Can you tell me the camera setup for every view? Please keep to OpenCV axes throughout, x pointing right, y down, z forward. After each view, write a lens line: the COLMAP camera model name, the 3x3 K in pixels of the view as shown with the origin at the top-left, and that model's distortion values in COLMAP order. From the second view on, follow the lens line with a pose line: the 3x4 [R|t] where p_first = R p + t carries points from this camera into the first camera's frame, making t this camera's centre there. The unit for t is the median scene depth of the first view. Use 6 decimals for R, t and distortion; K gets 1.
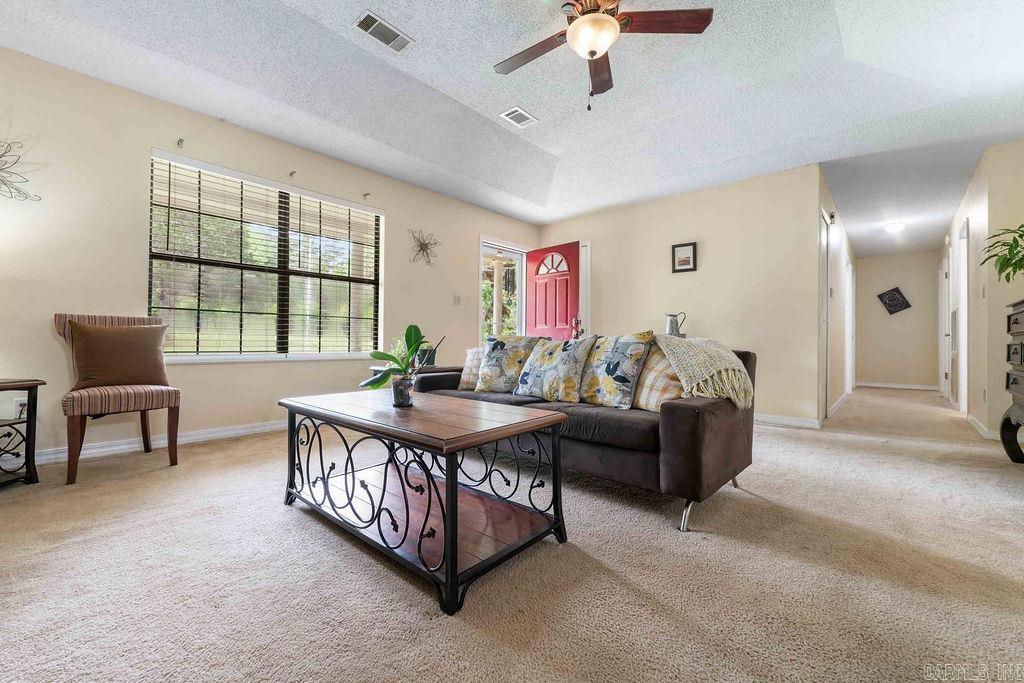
lens RADIAL K [[413.5, 0, 512.0], [0, 413.5, 341.5], [0, 0, 1]] dist [-0.000396, 0.000078]
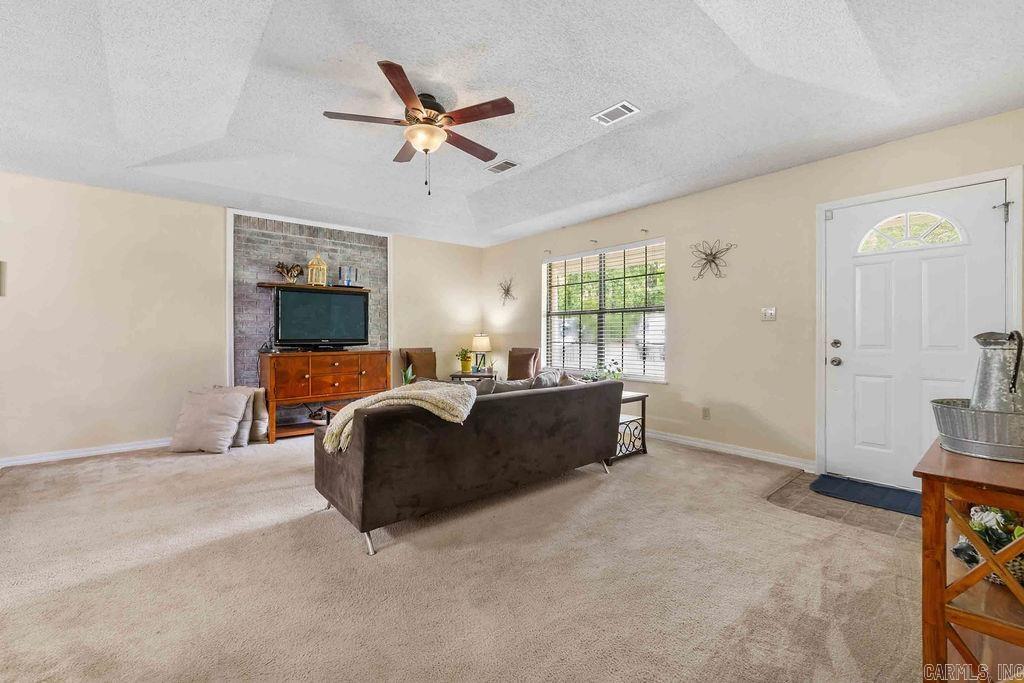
lens RADIAL K [[413.5, 0, 512.0], [0, 413.5, 341.5], [0, 0, 1]] dist [-0.000396, 0.000078]
pose [[-0.126900, 0.014498, -0.991810, 0.928962], [0.007308, 0.999880, 0.013681, -0.099194], [0.991889, -0.005512, -0.126991, 0.955759]]
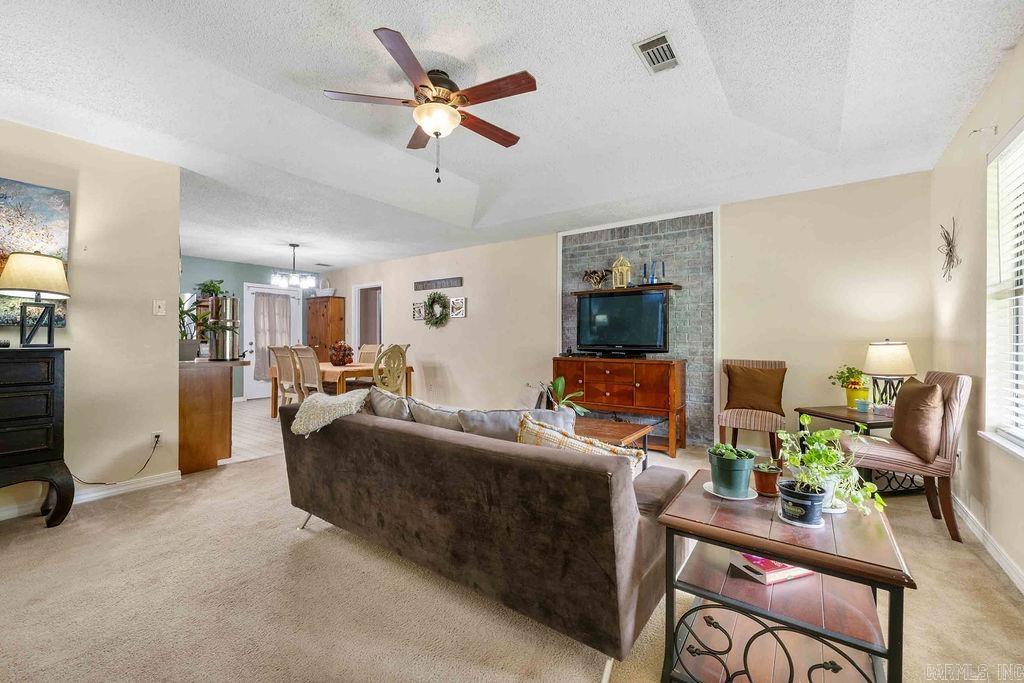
lens RADIAL K [[413.5, 0, 512.0], [0, 413.5, 341.5], [0, 0, 1]] dist [-0.000396, 0.000078]
pose [[-0.990537, -0.005010, -0.137154, 0.106592], [-0.005466, 0.999981, 0.002944, -0.105458], [0.137137, 0.003666, -0.990545, 1.419483]]
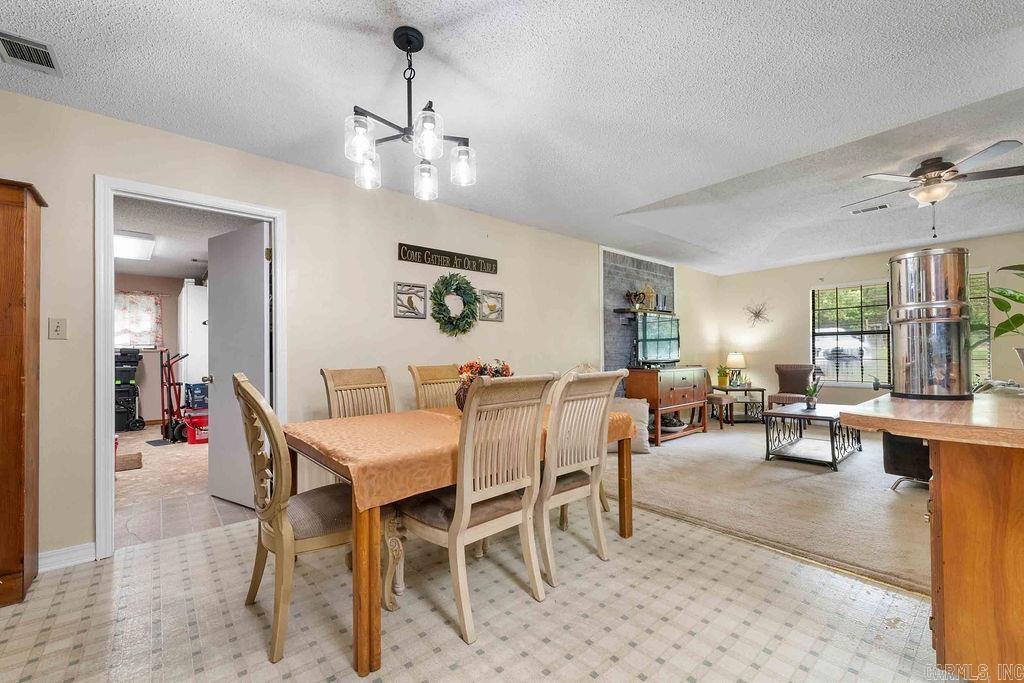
lens RADIAL K [[413.5, 0, 512.0], [0, 413.5, 341.5], [0, 0, 1]] dist [-0.000396, 0.000078]
pose [[-0.119854, -0.036193, -0.992132, 1.292488], [0.013087, 0.999191, -0.038032, -0.099117], [0.992705, -0.017542, -0.119284, -0.272032]]
